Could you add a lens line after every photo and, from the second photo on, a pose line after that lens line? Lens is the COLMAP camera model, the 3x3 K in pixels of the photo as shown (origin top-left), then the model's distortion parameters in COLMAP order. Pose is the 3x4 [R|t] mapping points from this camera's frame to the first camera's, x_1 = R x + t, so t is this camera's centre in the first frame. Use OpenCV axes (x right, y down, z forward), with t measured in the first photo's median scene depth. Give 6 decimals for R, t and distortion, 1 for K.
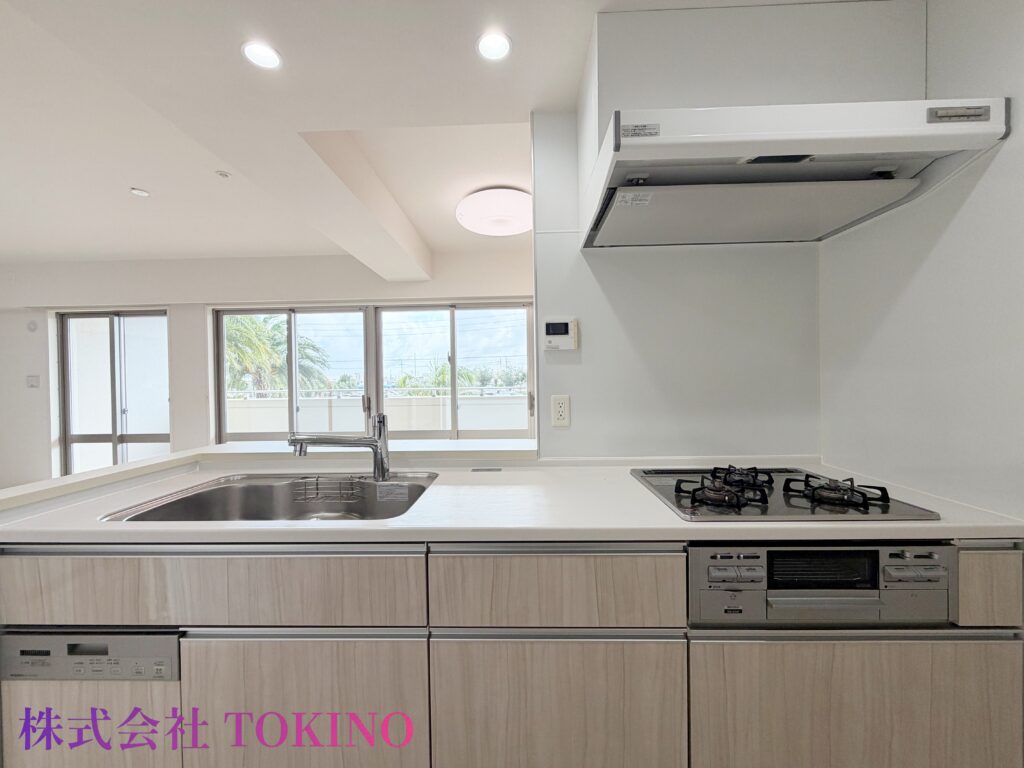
lens RADIAL K [[409.6, 0, 515.9], [0, 409.6, 383.8], [0, 0, 1]] dist [0.002485, 0.000177]
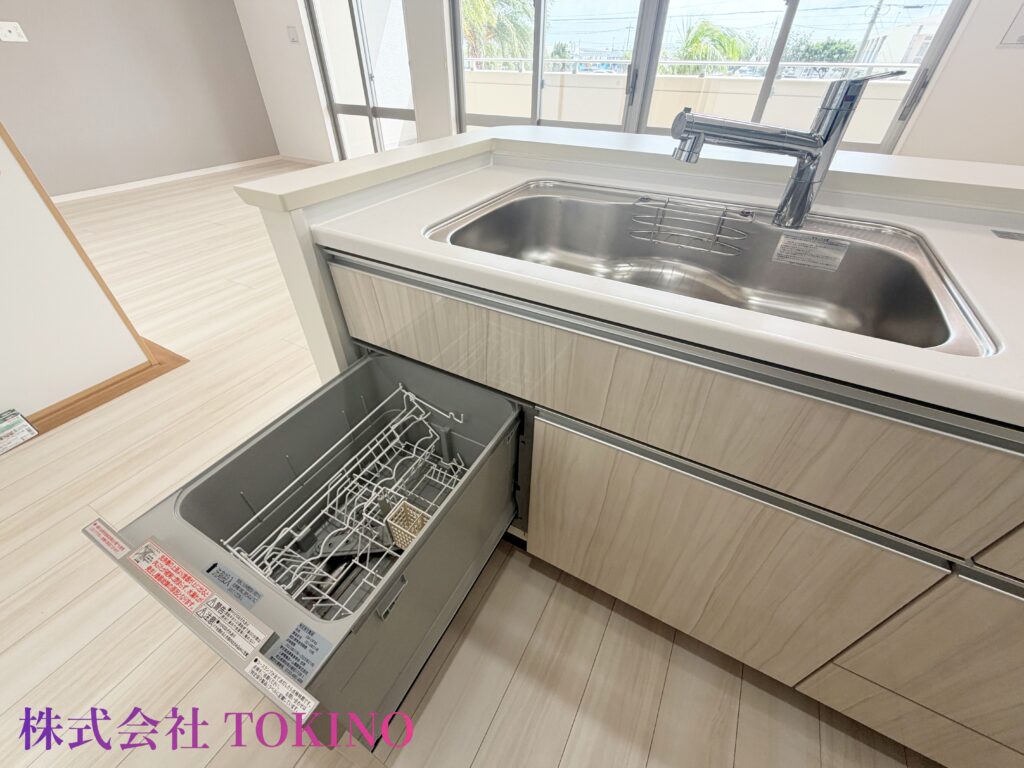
lens RADIAL K [[409.6, 0, 513.8], [0, 409.6, 383.2], [0, 0, 1]] dist [0.002485, 0.000177]
pose [[0.891731, 0.299581, -0.339216, -0.154062], [-0.026721, 0.783084, 0.621341, 0.025087], [0.451777, -0.545005, 0.706305, 0.120312]]
